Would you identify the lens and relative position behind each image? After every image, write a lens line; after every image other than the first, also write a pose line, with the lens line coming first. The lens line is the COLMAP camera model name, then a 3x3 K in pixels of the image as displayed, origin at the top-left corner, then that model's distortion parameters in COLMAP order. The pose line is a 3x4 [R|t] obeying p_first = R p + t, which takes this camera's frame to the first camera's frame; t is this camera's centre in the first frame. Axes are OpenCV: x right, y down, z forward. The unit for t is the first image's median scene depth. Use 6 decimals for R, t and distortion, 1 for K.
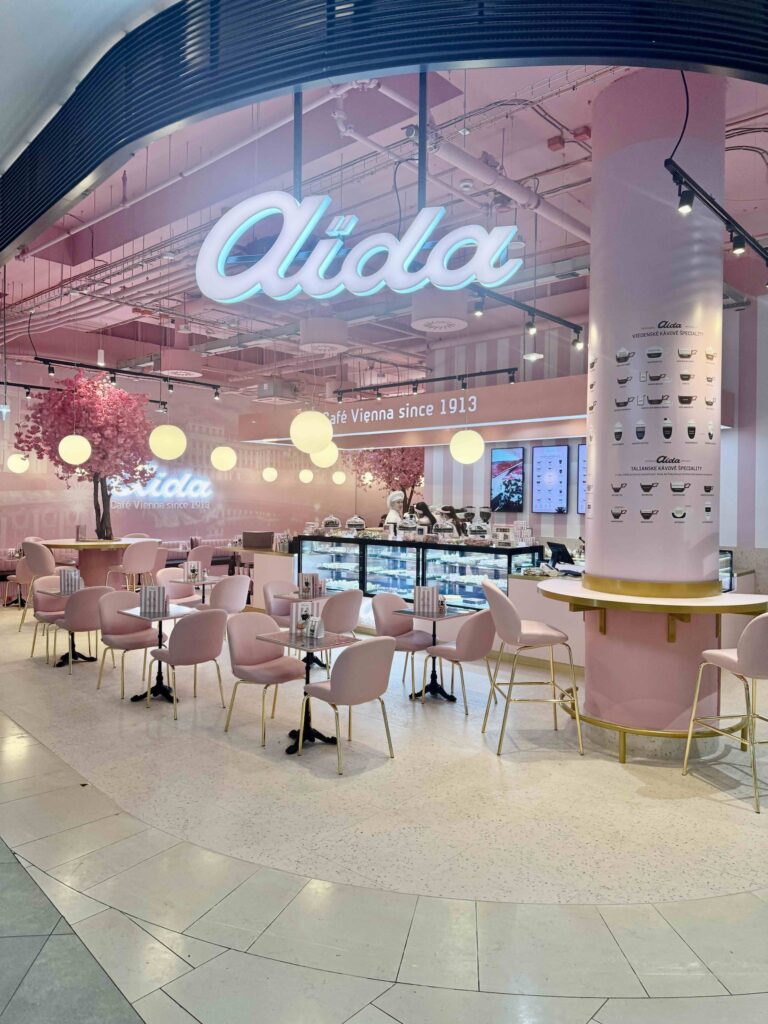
lens RADIAL K [[725.3, 0, 384.0], [0, 725.3, 512.0], [0, 0, 1]] dist [0.104348, -0.152918]
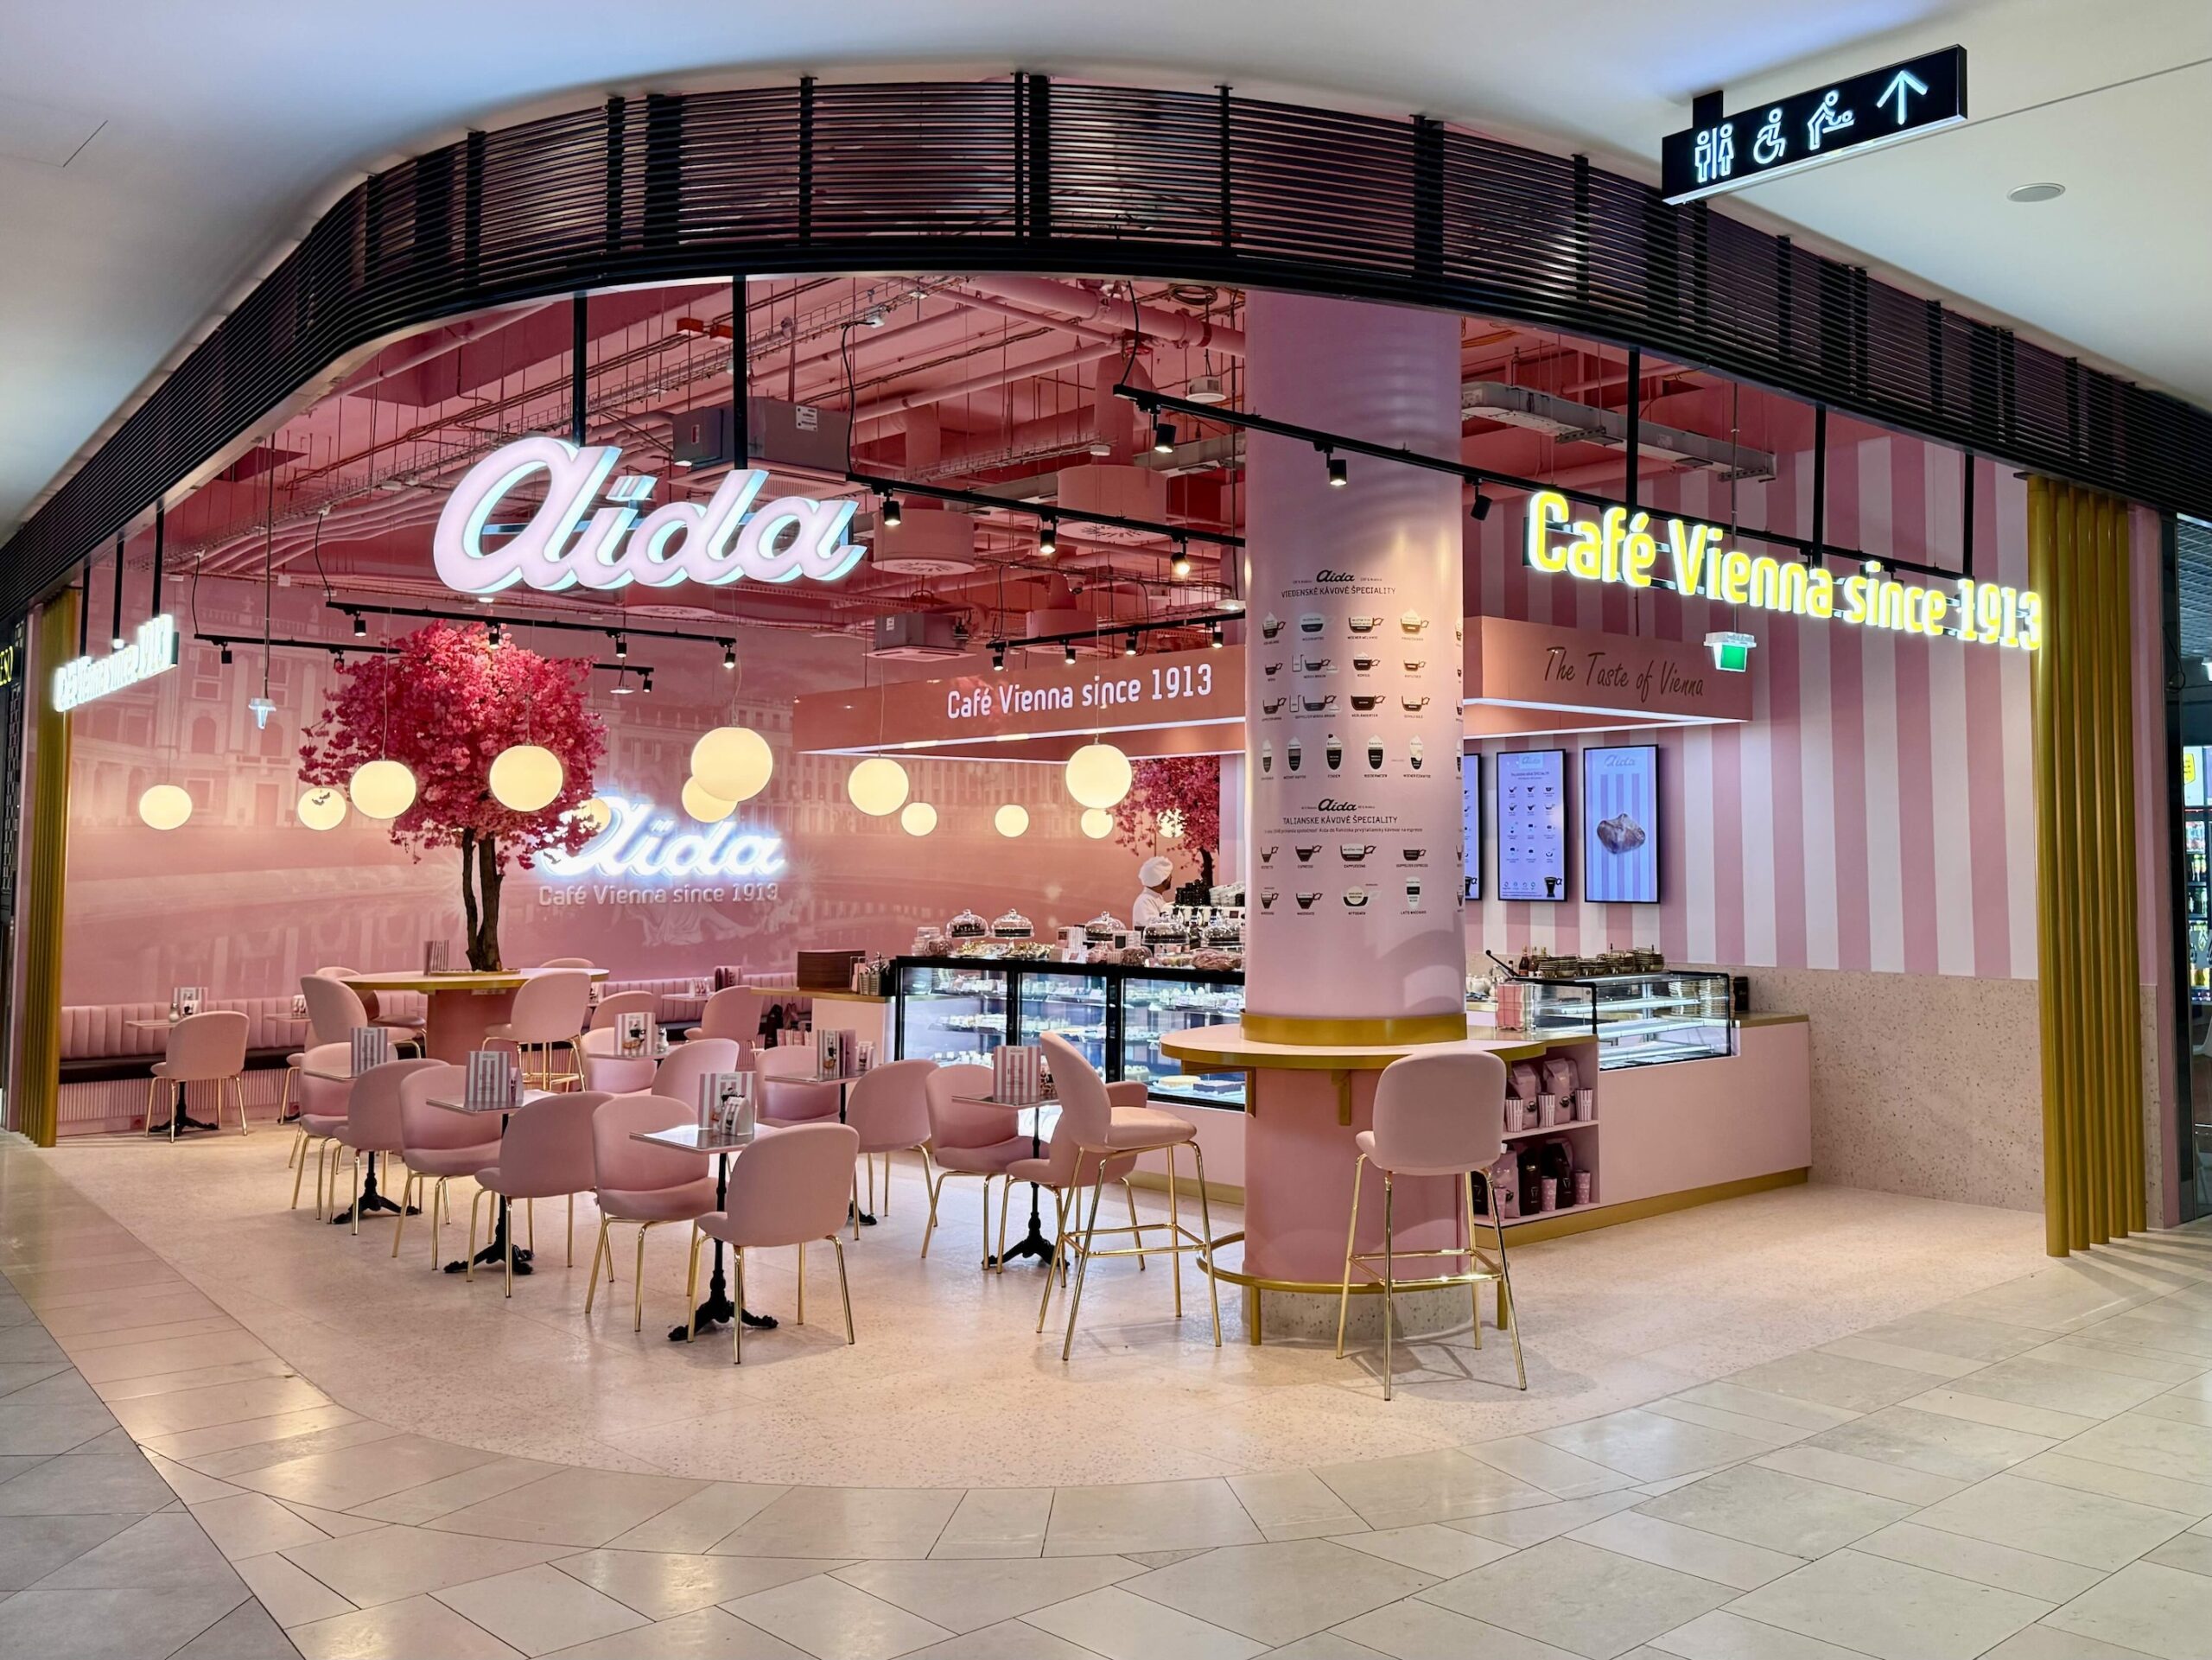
lens RADIAL K [[1961.7, 0, 1352.3], [0, 1961.7, 738.2], [0, 0, 1]] dist [0.163081, -0.343426]
pose [[0.999415, -0.015046, -0.030725, 0.255897], [0.012449, 0.996468, -0.083041, 0.002739], [0.031866, 0.082610, 0.996072, -0.312516]]
